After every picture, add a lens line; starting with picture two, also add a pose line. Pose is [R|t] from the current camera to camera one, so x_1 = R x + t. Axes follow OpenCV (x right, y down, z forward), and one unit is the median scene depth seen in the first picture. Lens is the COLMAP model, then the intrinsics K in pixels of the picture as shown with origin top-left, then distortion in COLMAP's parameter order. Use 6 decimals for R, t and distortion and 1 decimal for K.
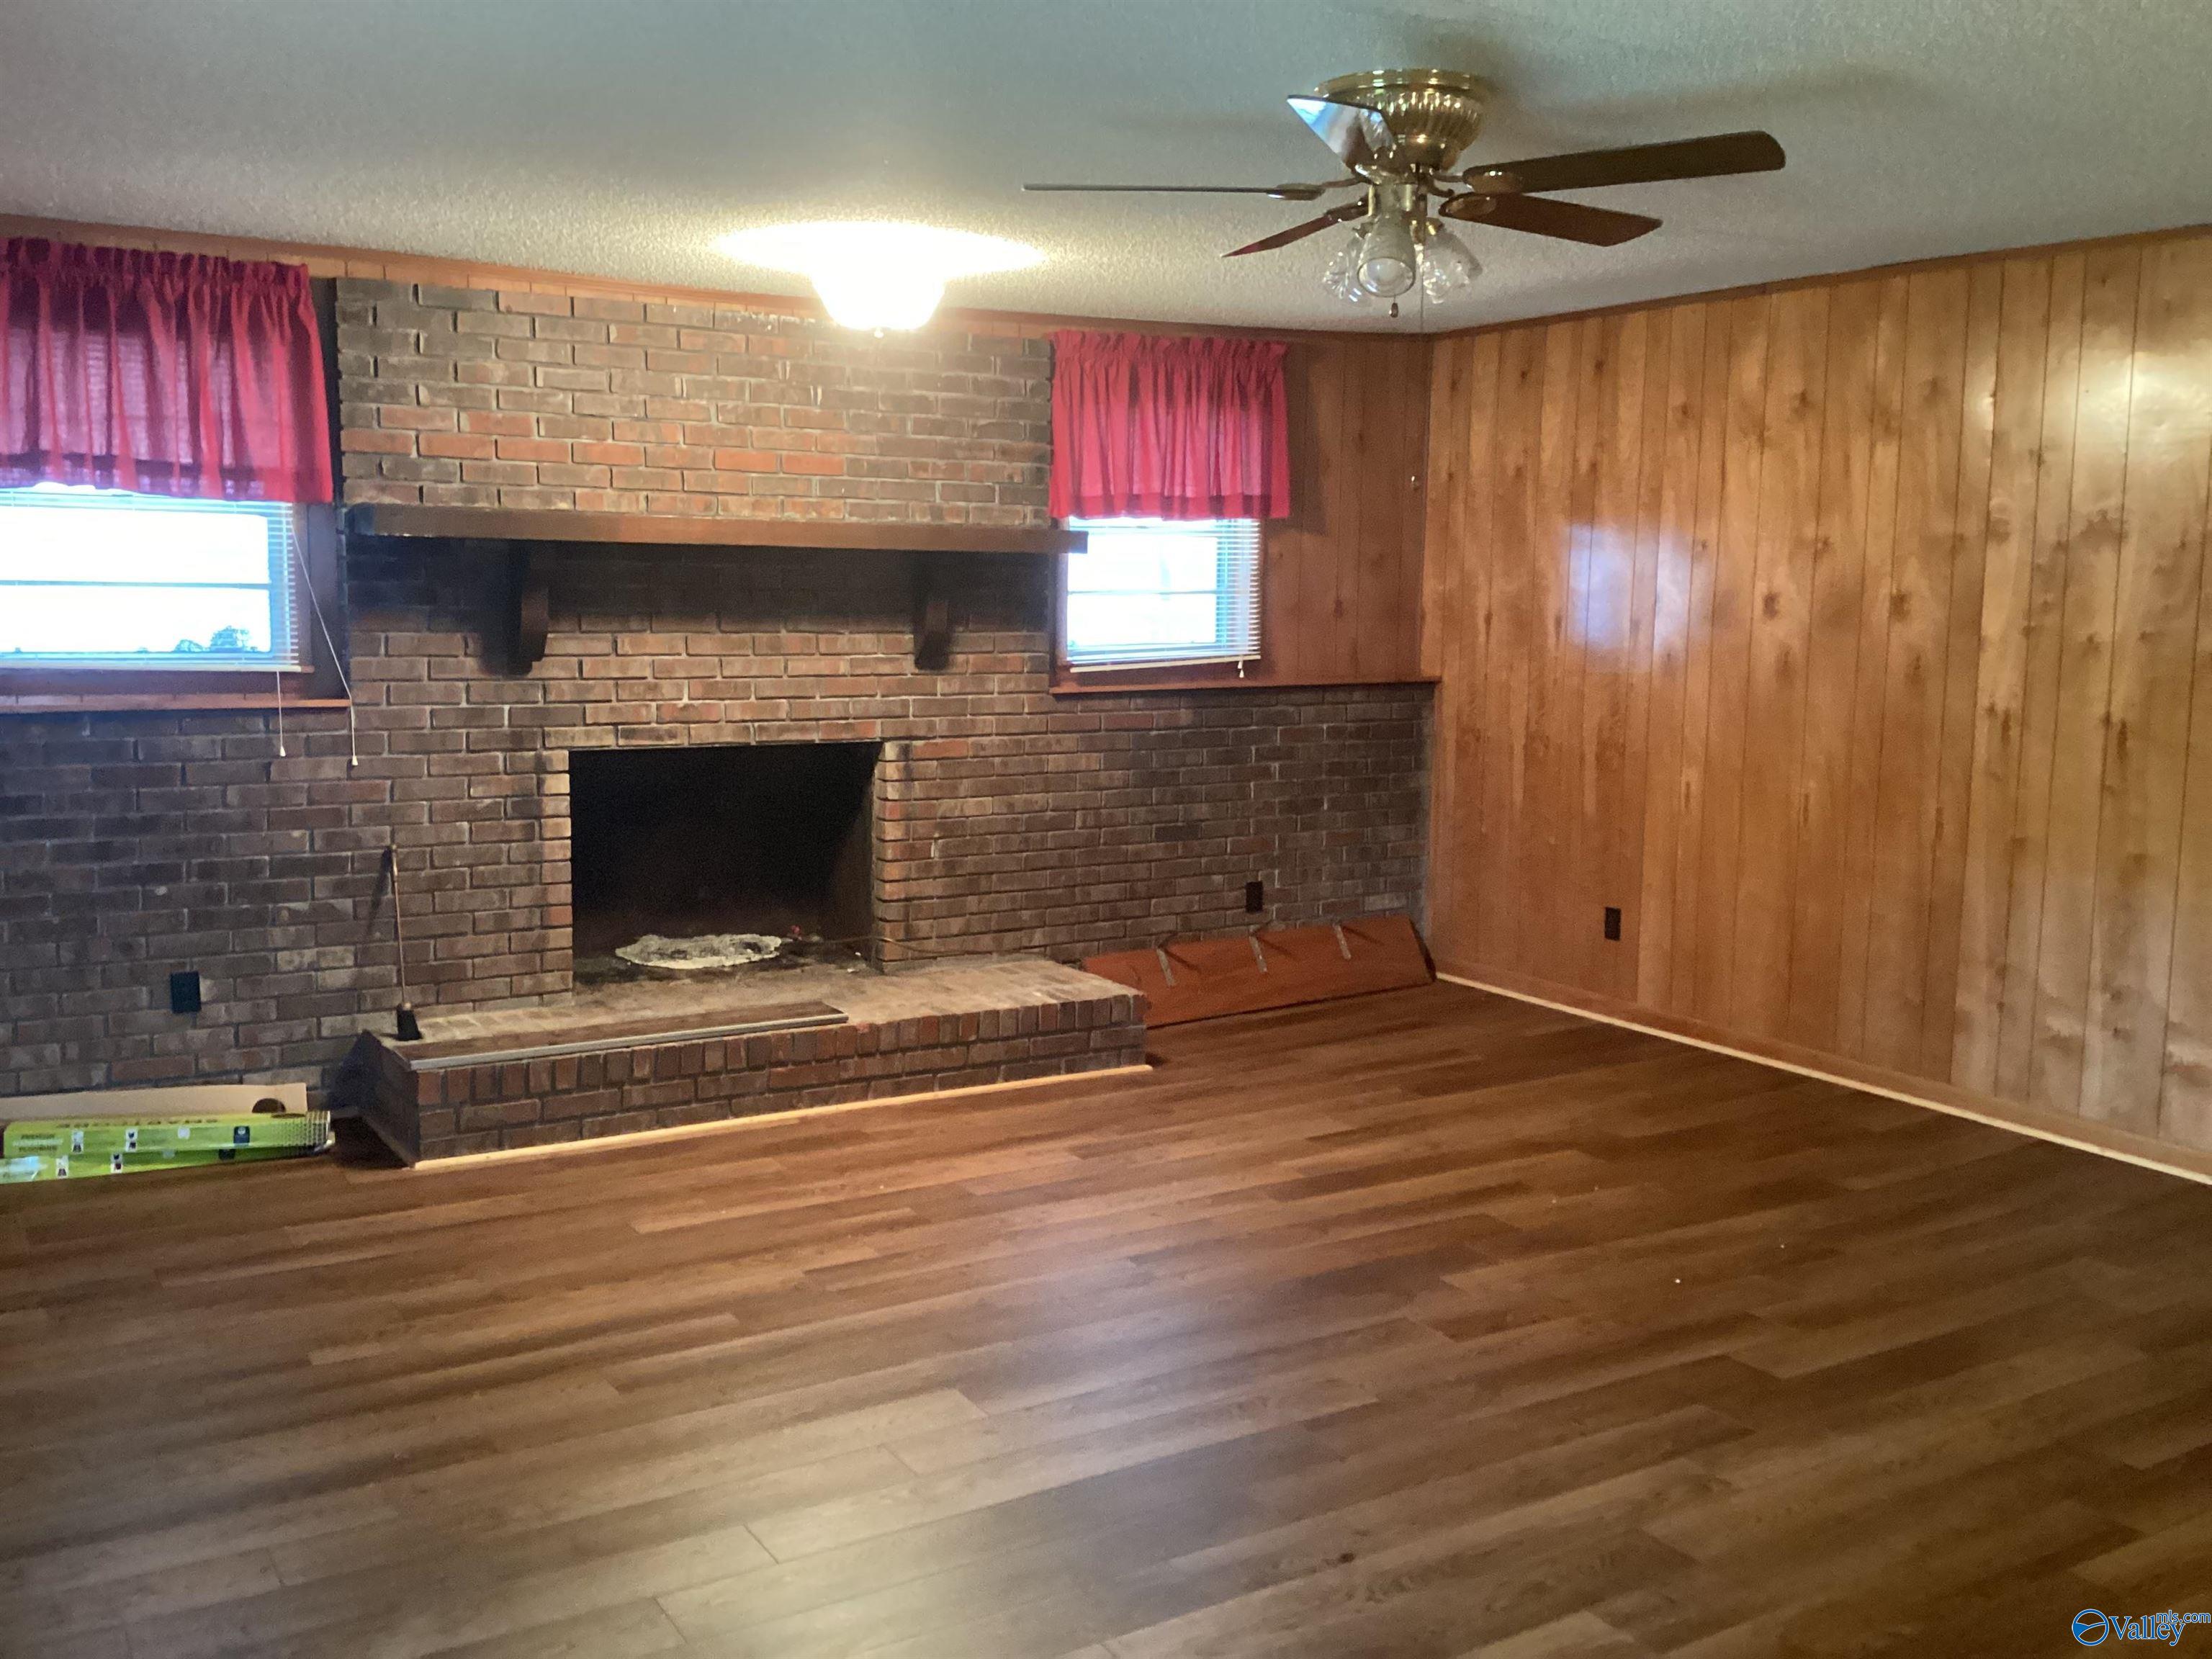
lens RADIAL K [[2030.0, 0, 1097.7], [0, 2030.0, 829.8], [0, 0, 1]] dist [0.044342, 0.000000]
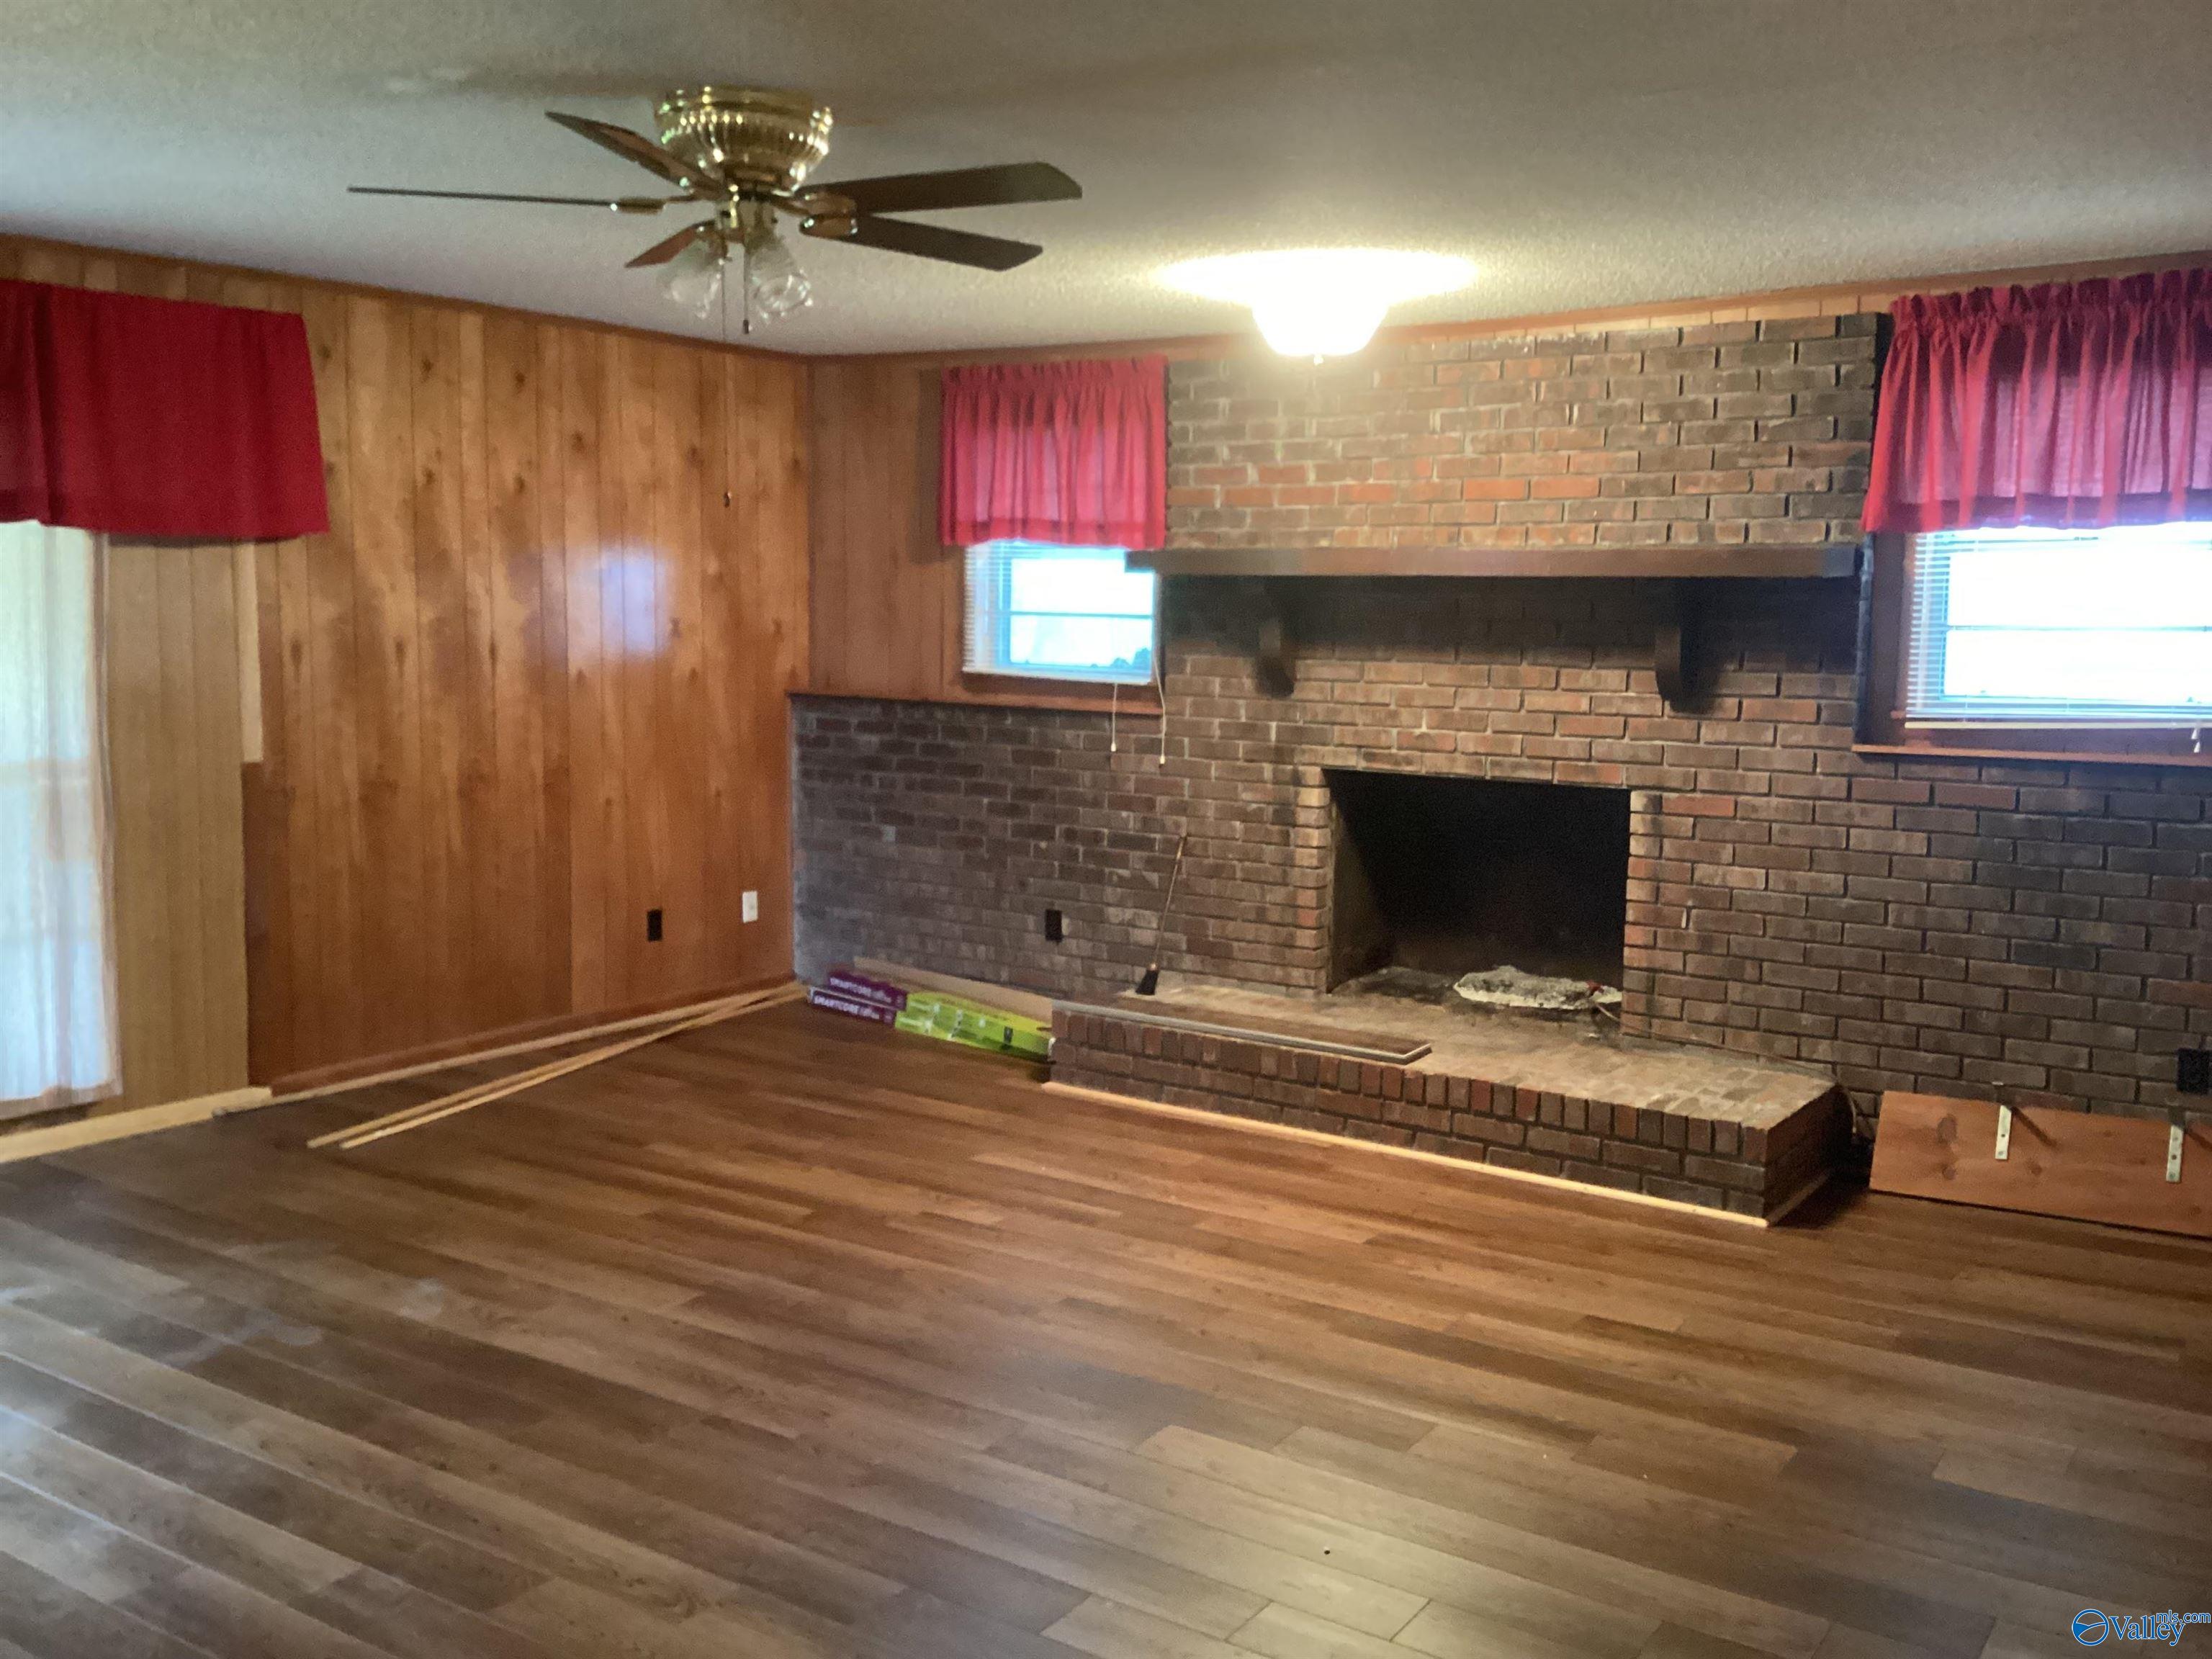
lens RADIAL K [[2030.0, 0, 1098.4], [0, 2030.0, 824.7], [0, 0, 1]] dist [0.044342, 0.000000]
pose [[0.388413, 0.095757, -0.916497, 0.706321], [-0.119601, 0.991412, 0.052897, -0.053212], [0.913691, 0.089068, 0.396530, 0.478307]]
